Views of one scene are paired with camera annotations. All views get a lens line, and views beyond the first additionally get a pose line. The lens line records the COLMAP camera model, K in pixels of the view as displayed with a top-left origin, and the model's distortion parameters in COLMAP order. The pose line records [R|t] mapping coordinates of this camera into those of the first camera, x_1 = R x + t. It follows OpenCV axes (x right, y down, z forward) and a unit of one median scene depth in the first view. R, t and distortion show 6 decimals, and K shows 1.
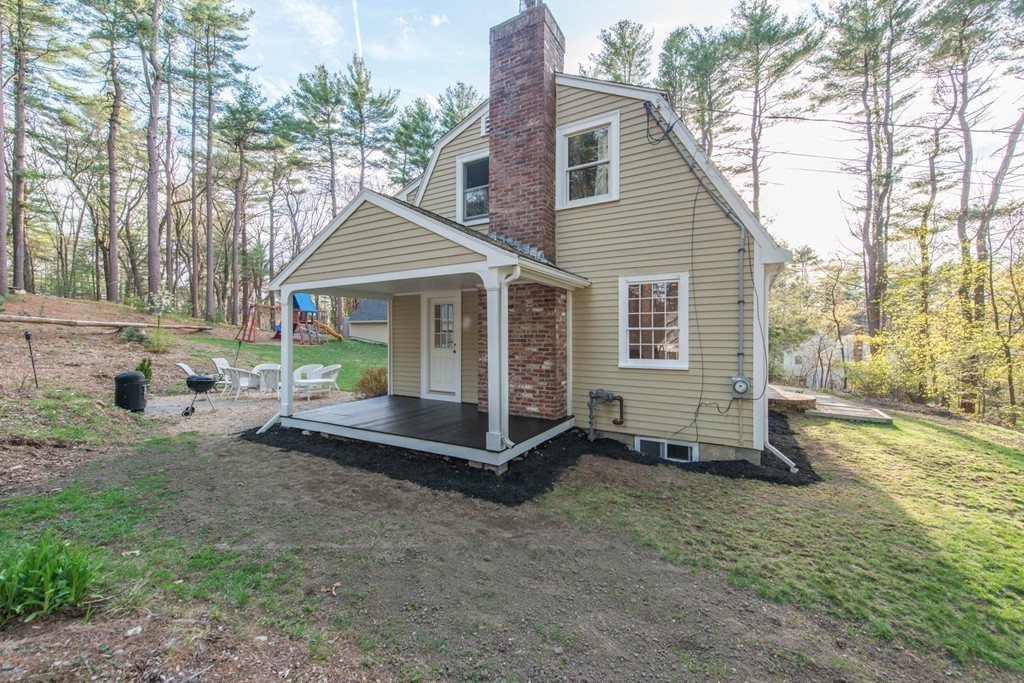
lens RADIAL K [[399.7, 0, 509.2], [0, 399.7, 337.7], [0, 0, 1]] dist [0.012881, -0.003719]
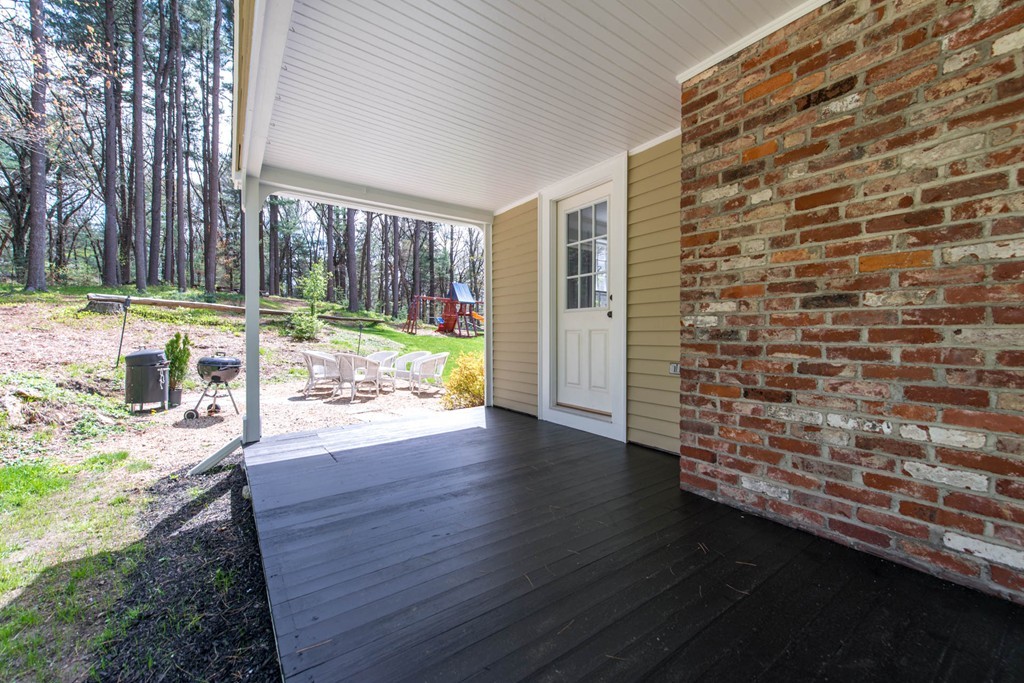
lens RADIAL K [[399.7, 0, 509.2], [0, 399.7, 337.7], [0, 0, 1]] dist [0.012881, -0.003719]
pose [[0.914311, 0.000982, -0.405011, -0.071826], [-0.000156, 0.999998, 0.002071, 0.064481], [0.405012, -0.001830, 0.914310, 0.648327]]
